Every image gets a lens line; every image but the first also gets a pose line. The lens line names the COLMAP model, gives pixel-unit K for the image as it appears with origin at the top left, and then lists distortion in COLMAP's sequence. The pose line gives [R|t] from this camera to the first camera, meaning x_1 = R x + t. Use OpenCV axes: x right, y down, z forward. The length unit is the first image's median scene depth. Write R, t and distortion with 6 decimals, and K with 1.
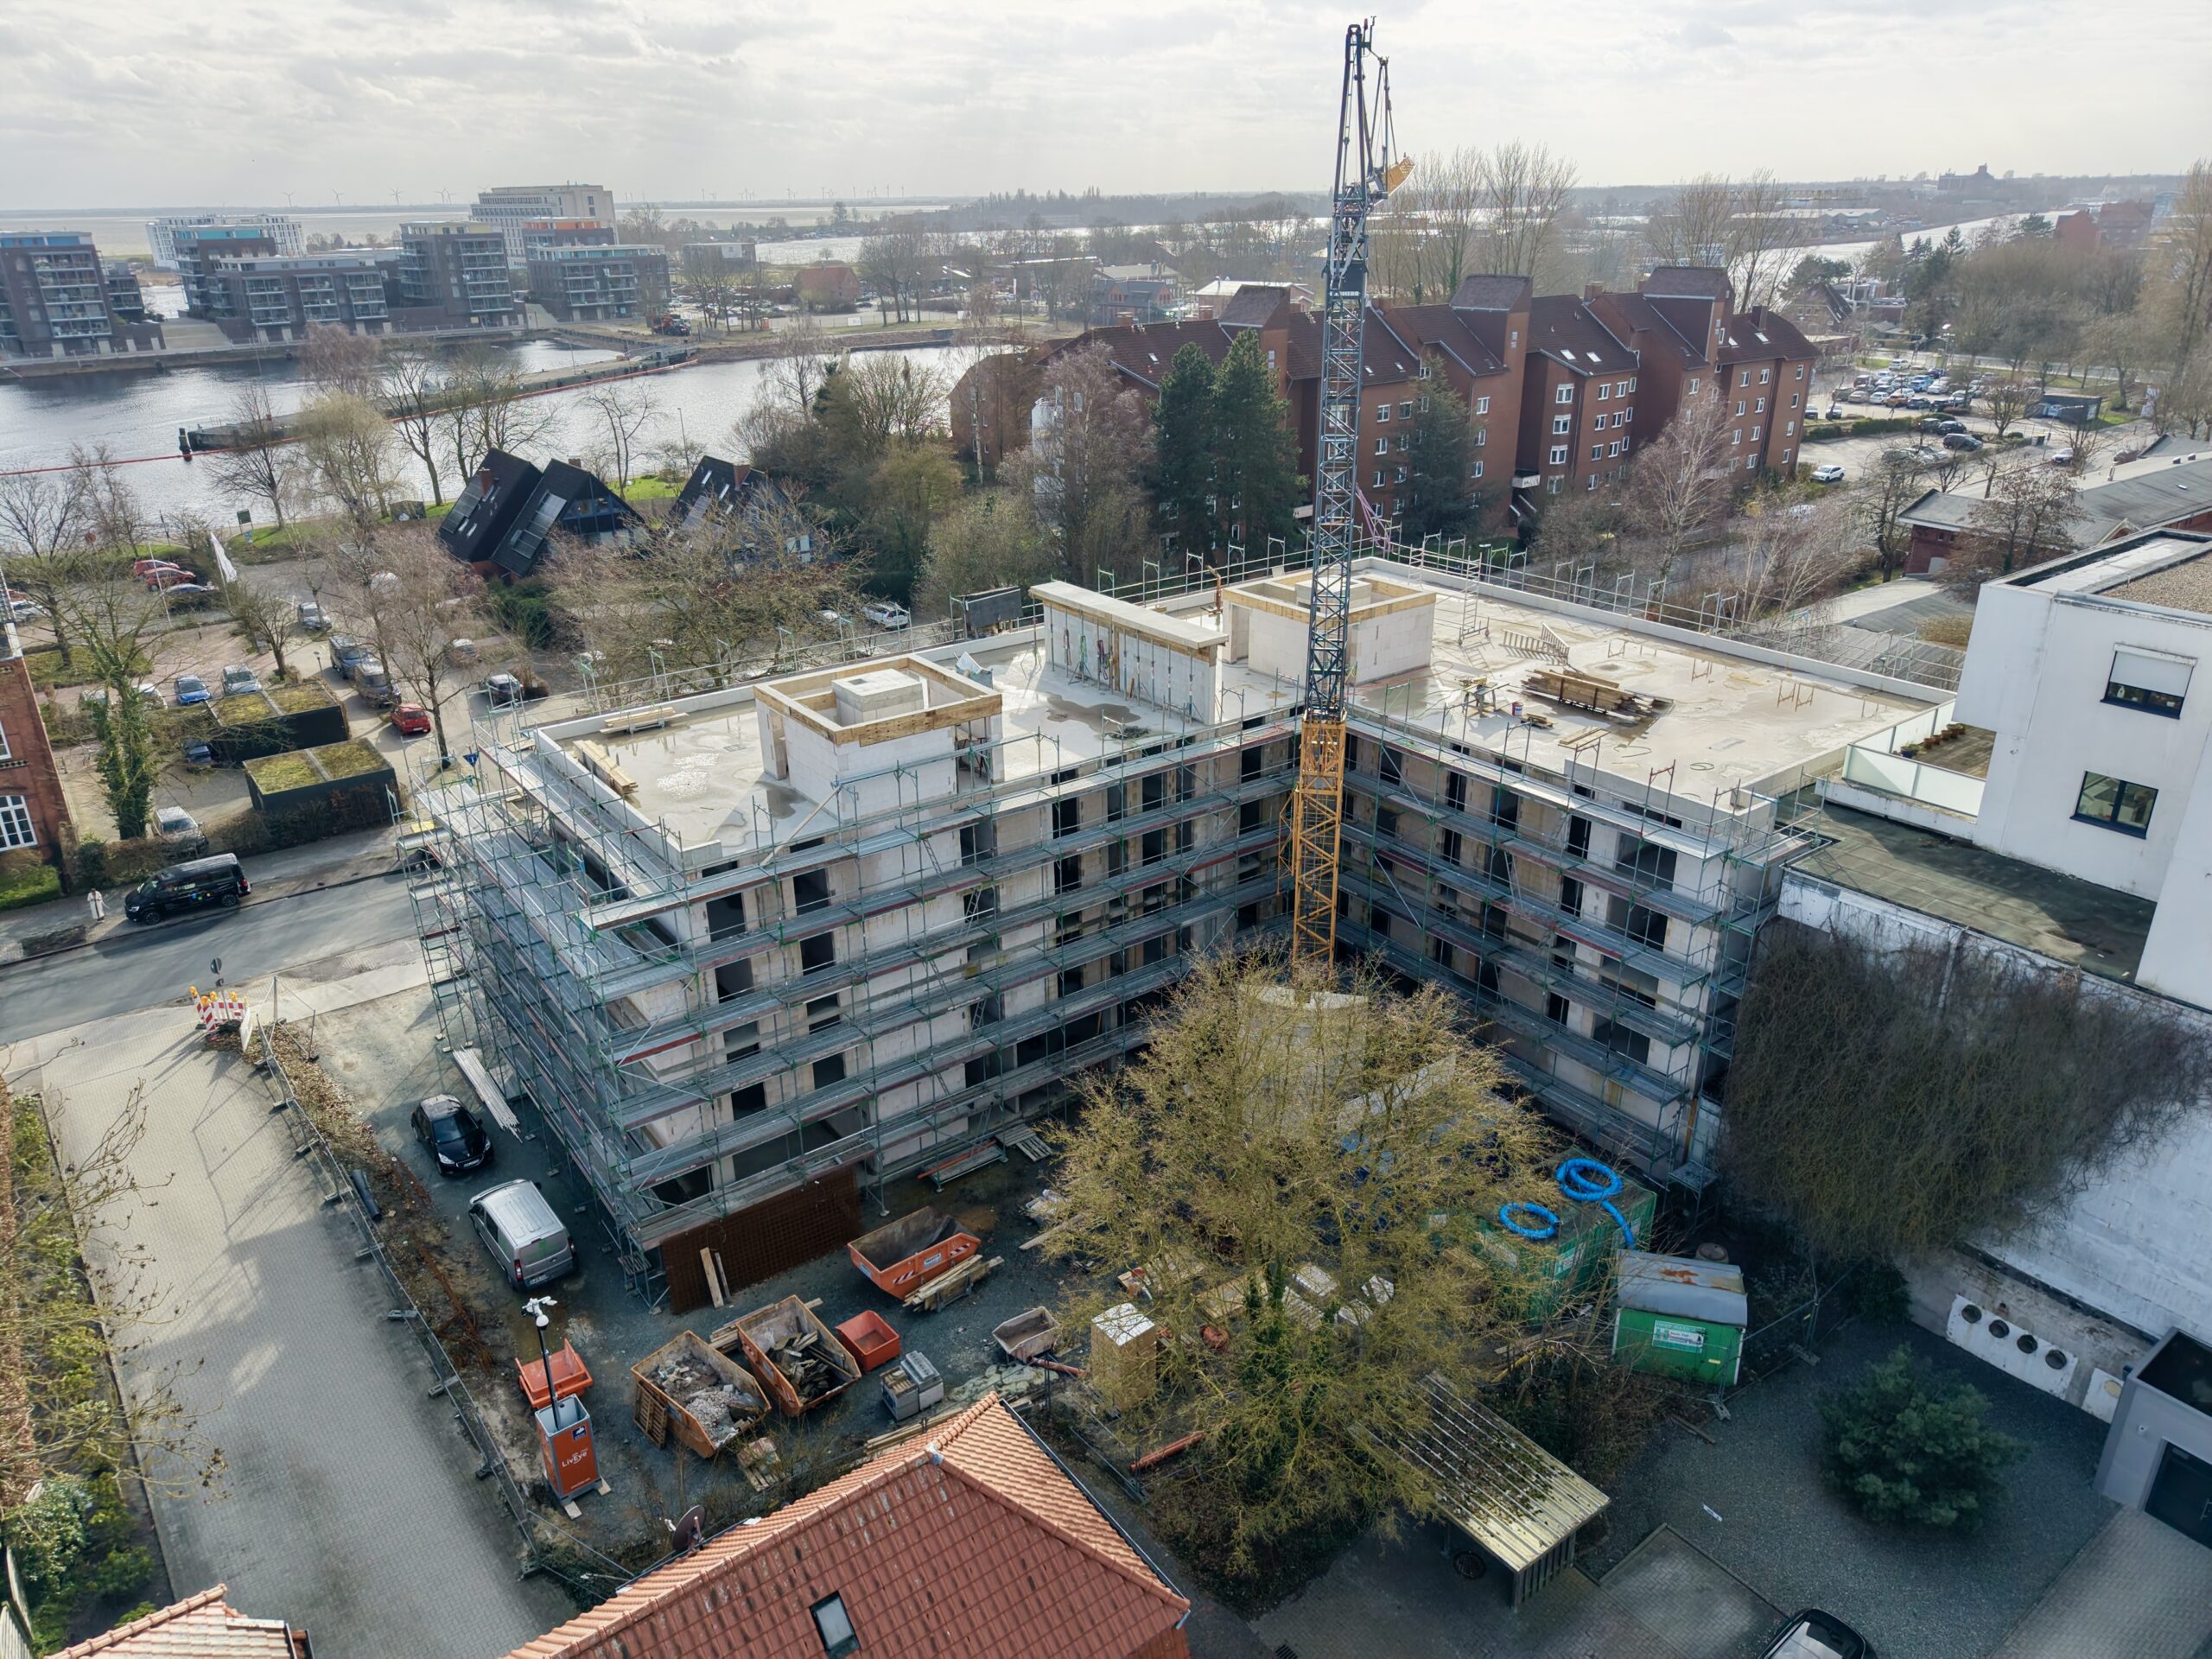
lens RADIAL K [[1477.2, 0, 1117.4], [0, 1477.2, 814.6], [0, 0, 1]] dist [0.012333, -0.017526]
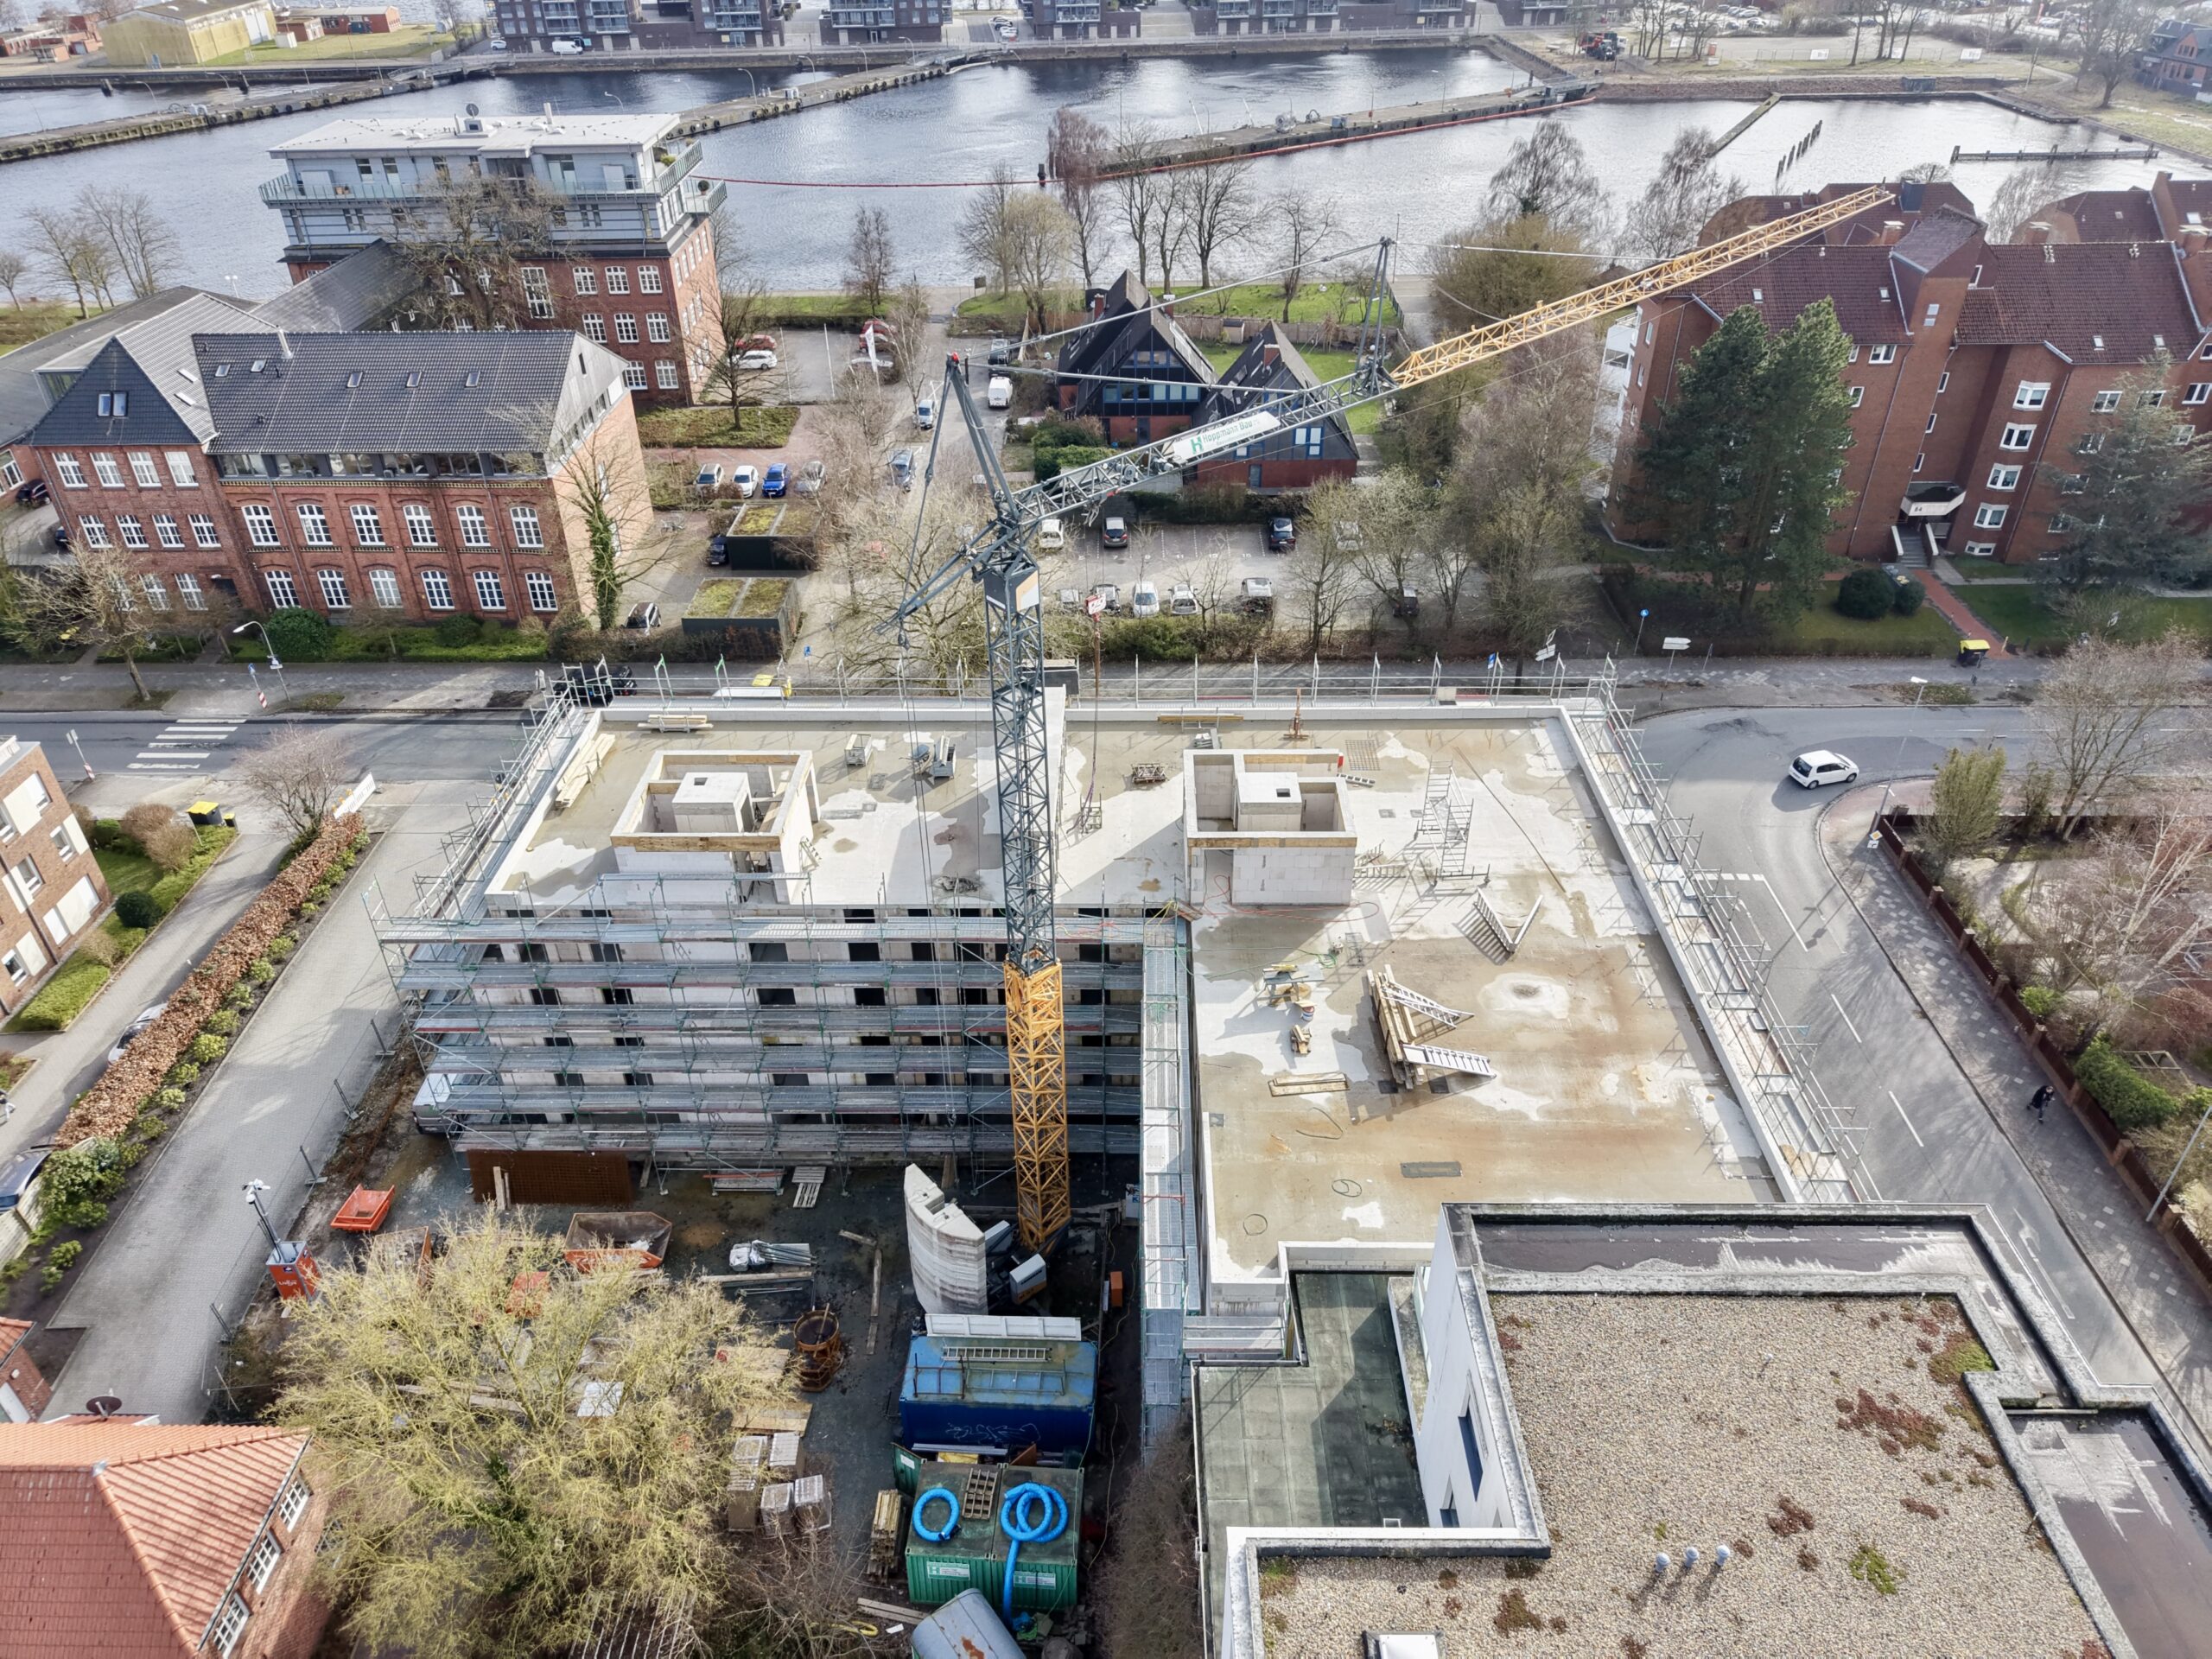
lens RADIAL K [[1477.2, 0, 1123.1], [0, 1477.2, 824.5], [0, 0, 1]] dist [0.012333, -0.017526]
pose [[0.792045, 0.345451, -0.503317, 0.621594], [-0.233949, 0.933304, 0.272418, -0.414437], [0.563855, -0.098016, 0.820037, 0.229998]]
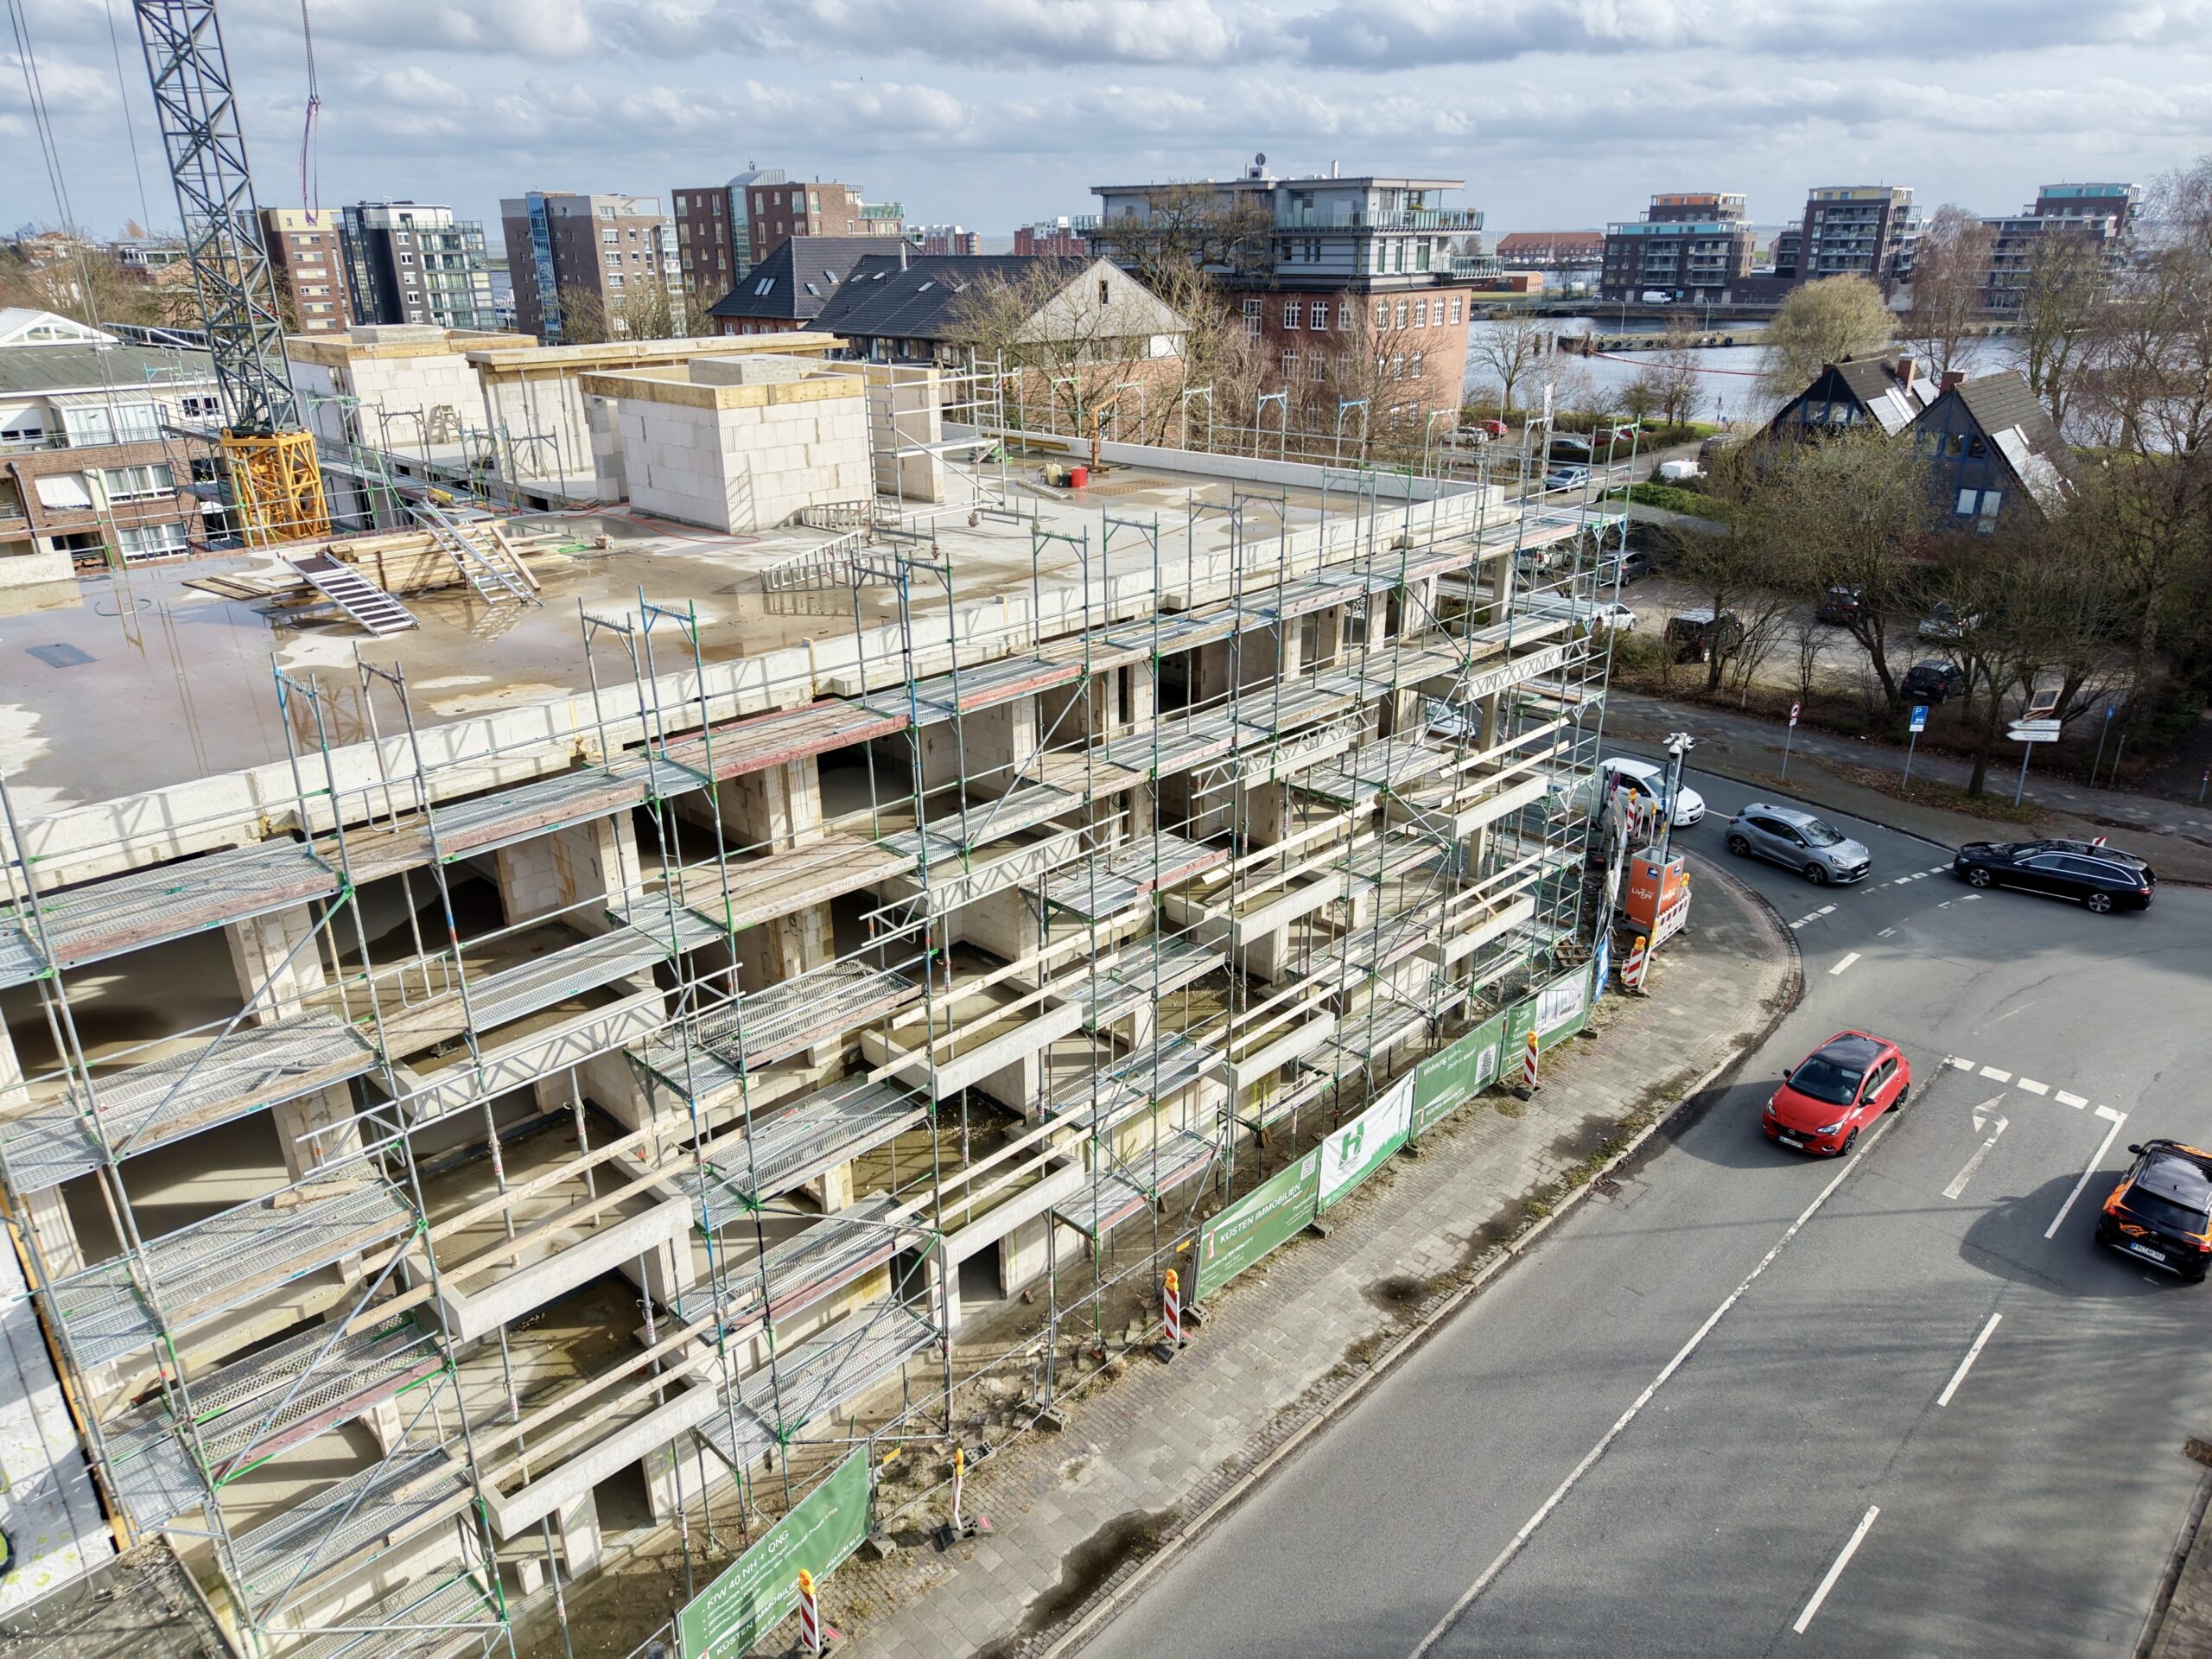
lens RADIAL K [[1477.2, 0, 1095.0], [0, 1477.2, 838.1], [0, 0, 1]] dist [0.012333, -0.017526]
pose [[0.130430, 0.377549, -0.916758, 0.890449], [-0.371189, 0.876004, 0.307955, -0.253816], [0.919351, 0.300123, 0.254399, 1.162174]]
